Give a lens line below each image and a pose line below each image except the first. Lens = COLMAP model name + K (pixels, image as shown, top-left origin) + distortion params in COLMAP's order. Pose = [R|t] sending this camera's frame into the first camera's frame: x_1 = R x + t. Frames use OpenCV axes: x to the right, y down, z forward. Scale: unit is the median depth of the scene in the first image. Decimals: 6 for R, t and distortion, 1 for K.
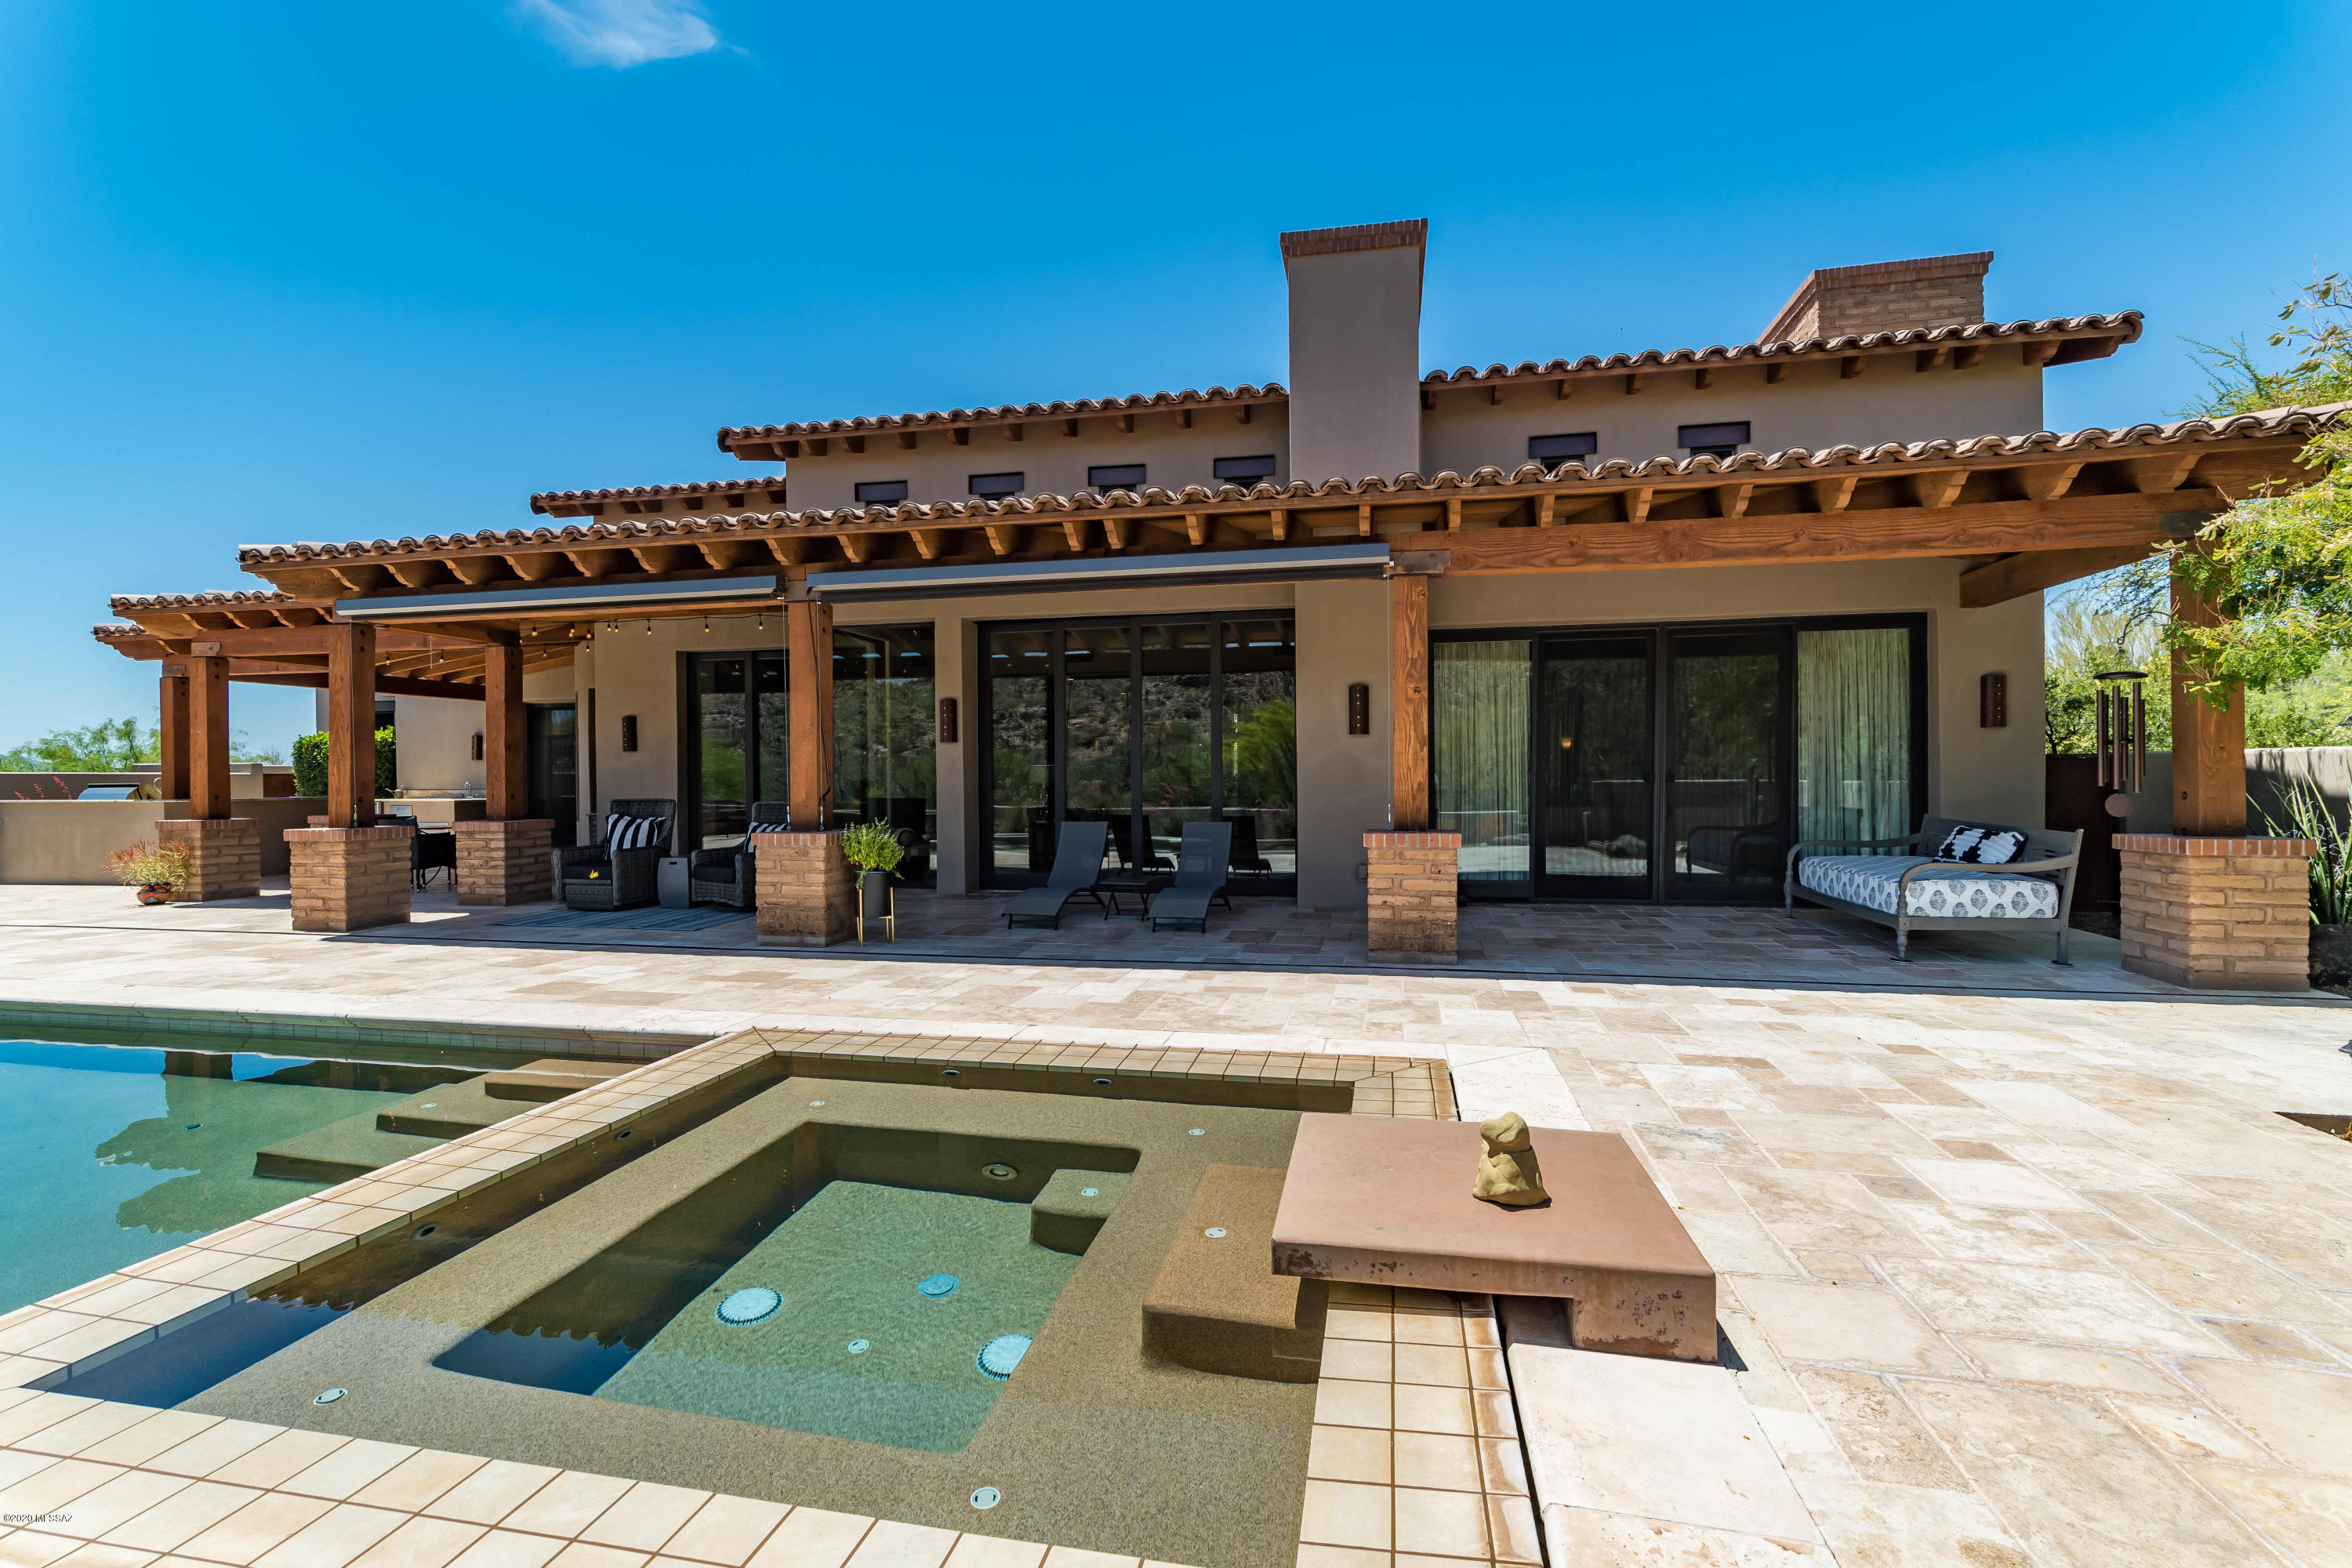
lens RADIAL K [[1021.3, 0, 1179.6], [0, 1021.3, 784.4], [0, 0, 1]] dist [0.000422, 0.000161]
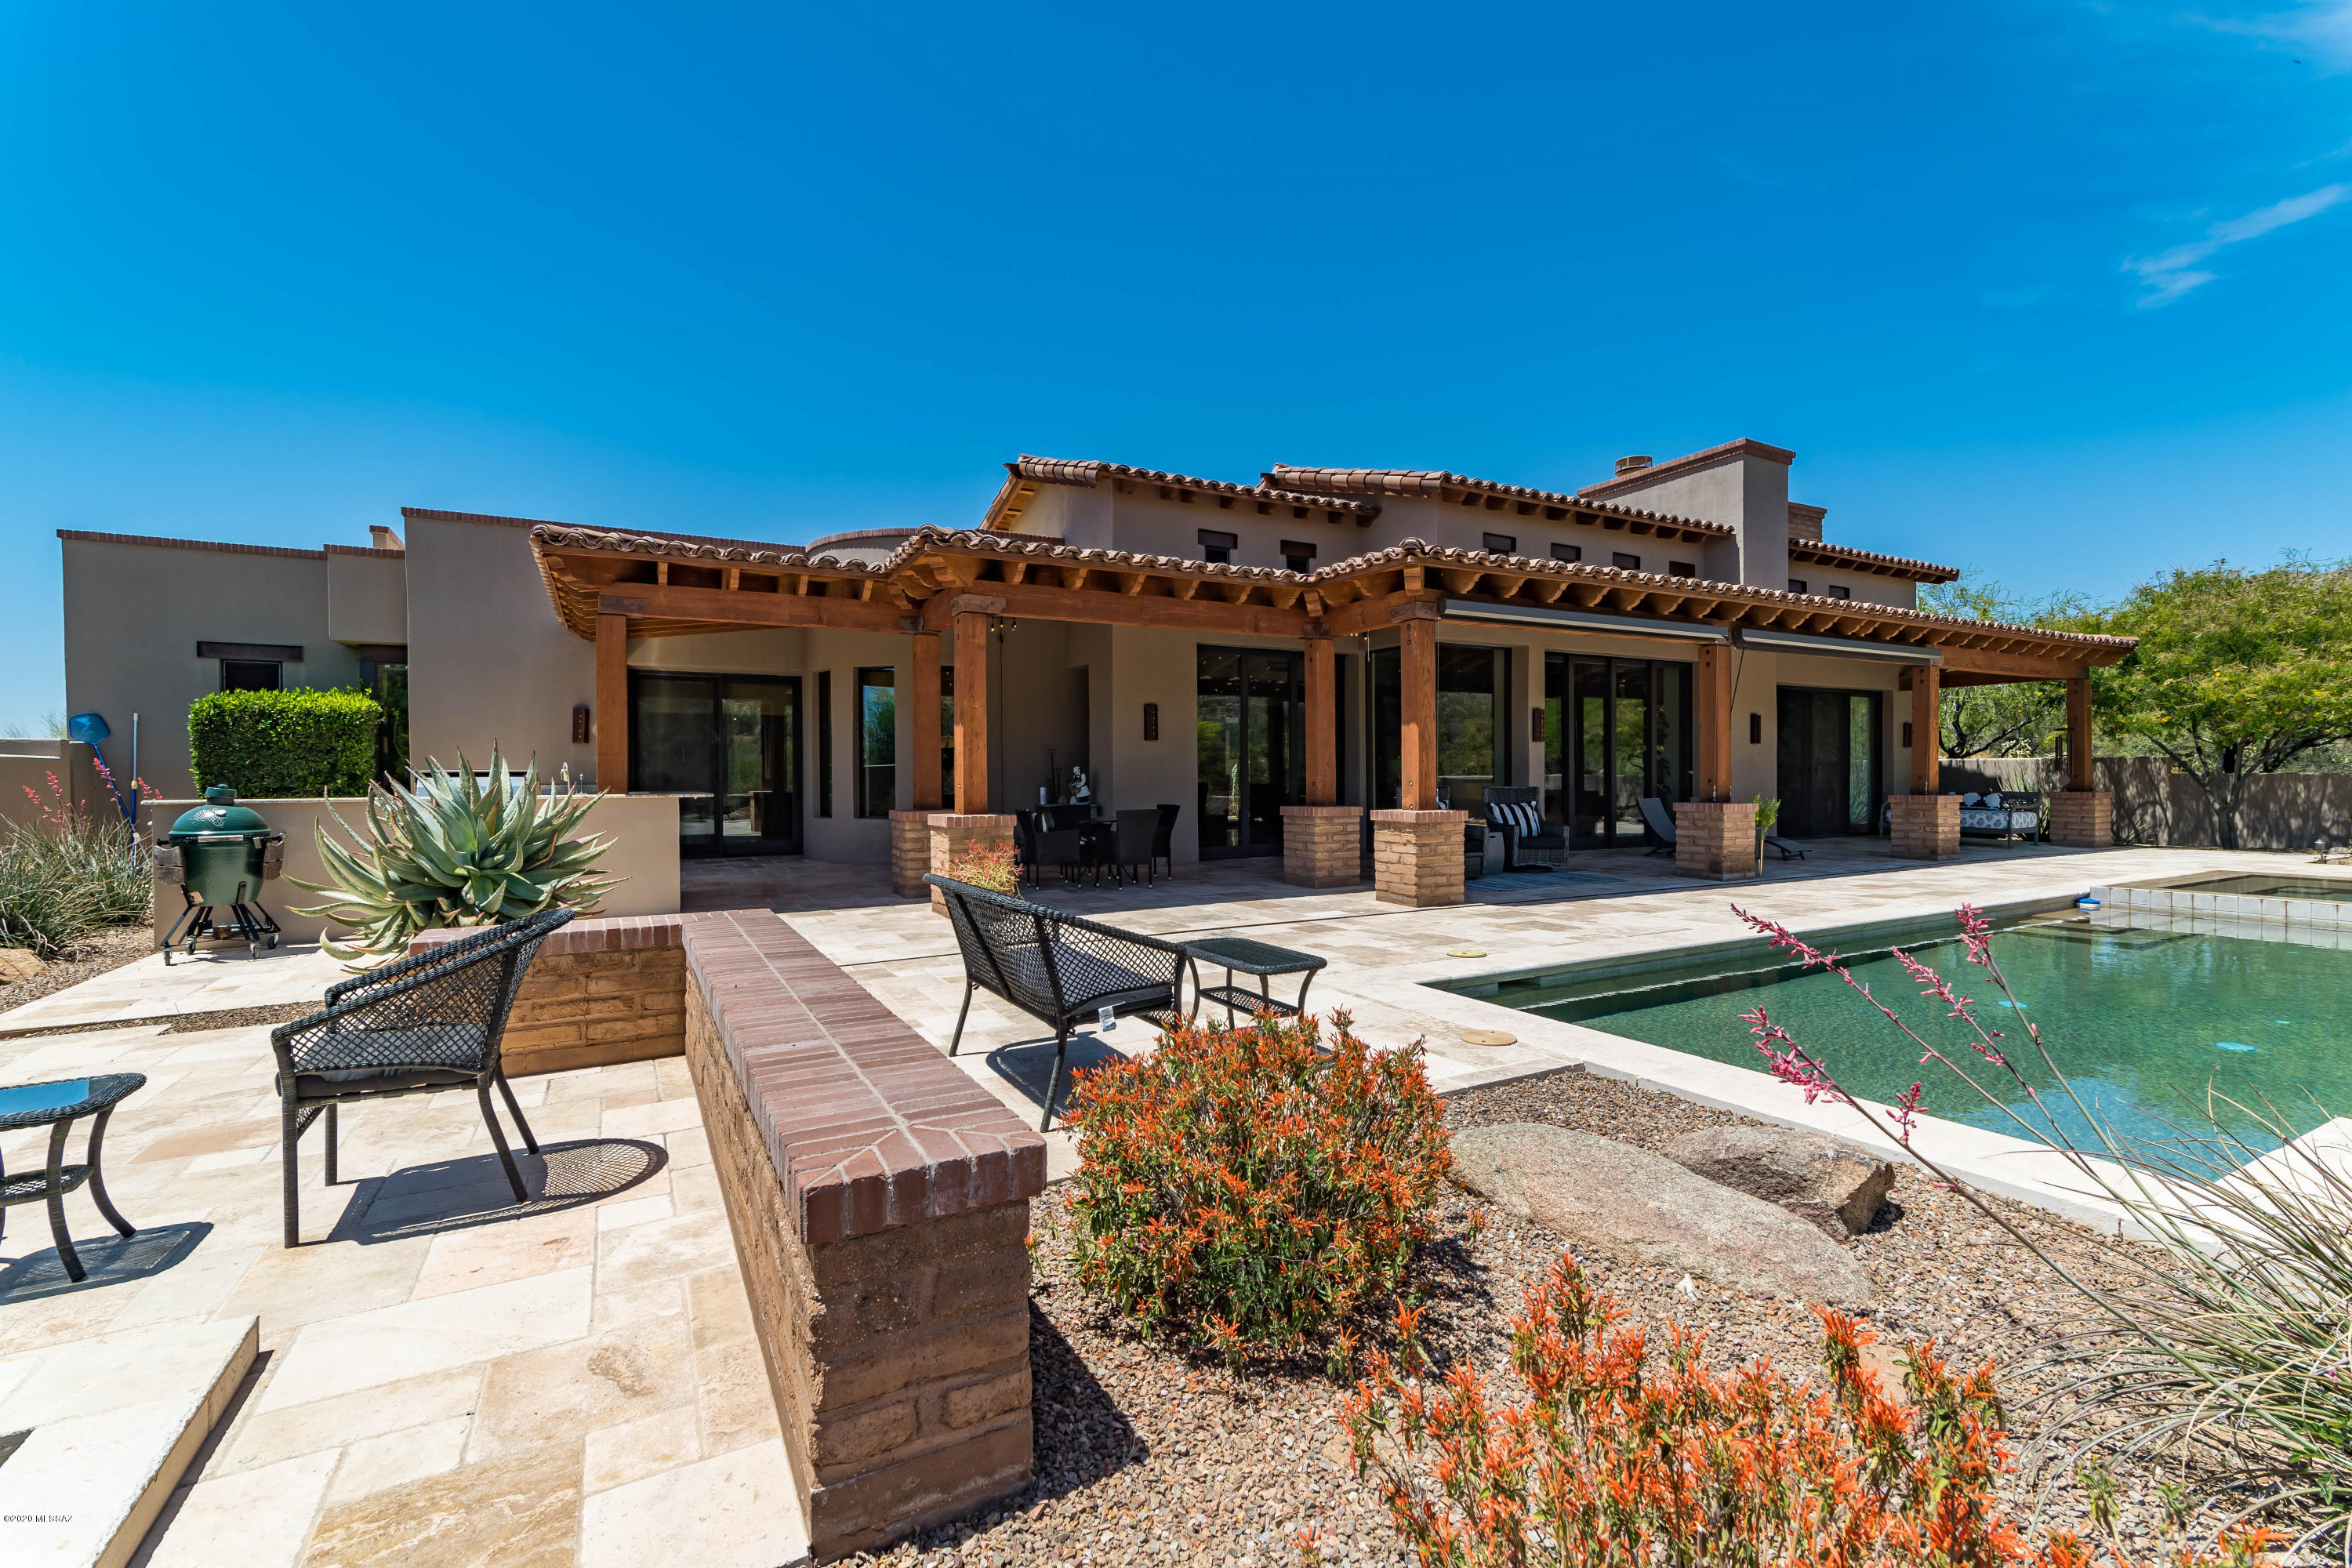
lens RADIAL K [[1021.3, 0, 1181.3], [0, 1021.3, 784.9], [0, 0, 1]] dist [0.000422, 0.000161]
pose [[0.758506, -0.005851, 0.651640, -1.486864], [0.003123, 0.999981, 0.005344, 0.007480], [-0.651659, -0.002018, 0.758510, 0.303685]]
